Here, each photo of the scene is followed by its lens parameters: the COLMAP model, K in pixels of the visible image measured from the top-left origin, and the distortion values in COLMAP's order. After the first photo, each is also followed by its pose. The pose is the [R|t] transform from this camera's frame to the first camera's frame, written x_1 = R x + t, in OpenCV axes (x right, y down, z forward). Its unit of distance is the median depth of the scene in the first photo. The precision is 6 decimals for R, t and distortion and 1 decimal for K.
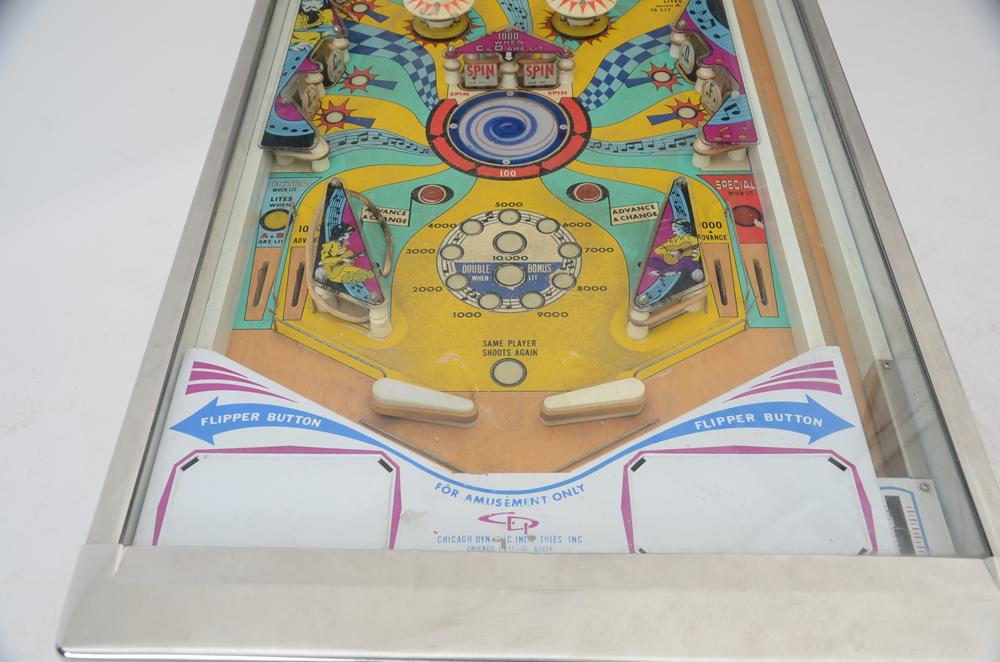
lens RADIAL K [[928.7, 0, 496.8], [0, 928.7, 331.8], [0, 0, 1]] dist [-0.061952, 0.000000]
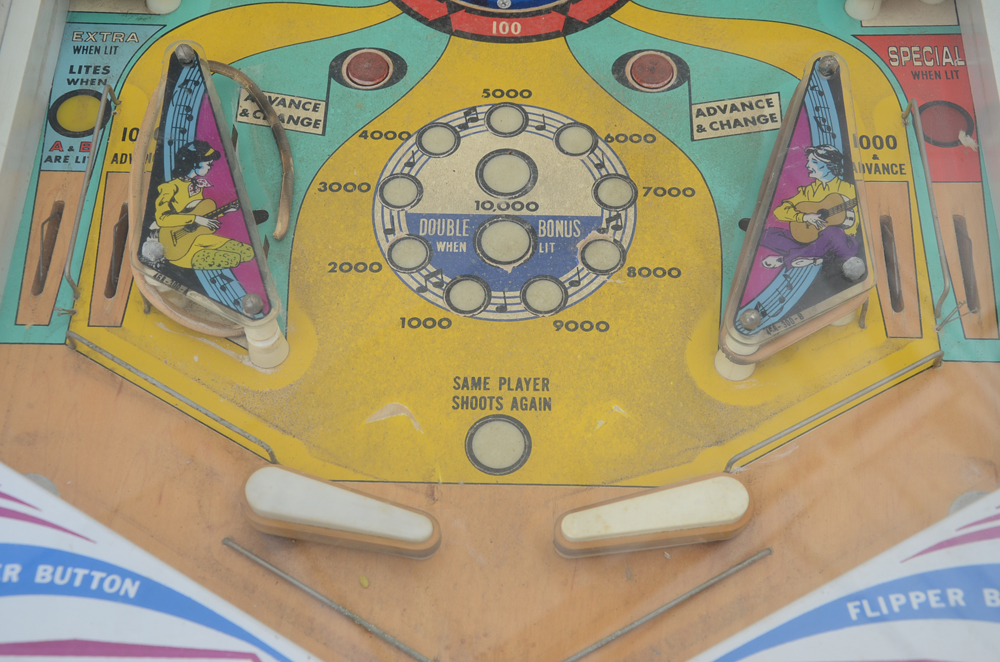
lens RADIAL K [[1266.9, 0, 495.5], [0, 1266.9, 331.6], [0, 0, 1]] dist [0.078741, 0.000000]
pose [[0.999844, 0.017374, 0.003284, 0.006395], [-0.017682, 0.982466, 0.185602, -0.140275], [-0.000002, -0.185631, 0.982620, 0.236368]]
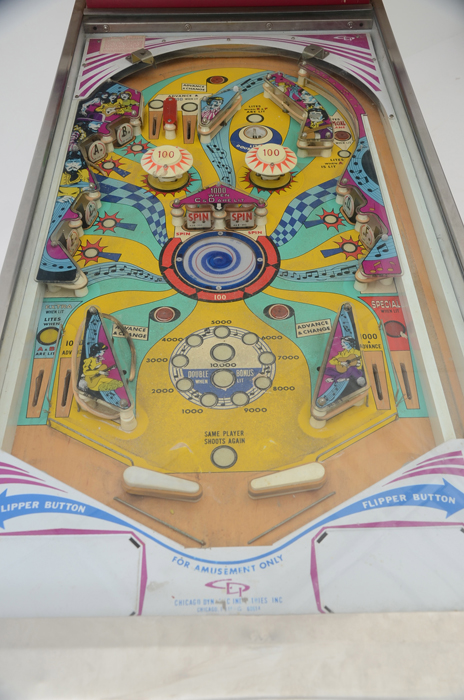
lens RADIAL K [[650.1, 0, 238.7], [0, 650.1, 357.0], [0, 0, 1]] dist [-0.061952, 0.000000]
pose [[0.998829, -0.015477, 0.045833, -0.006219], [0.015023, 0.999835, 0.010248, -0.096858], [-0.045984, -0.009547, 0.998897, 0.046582]]
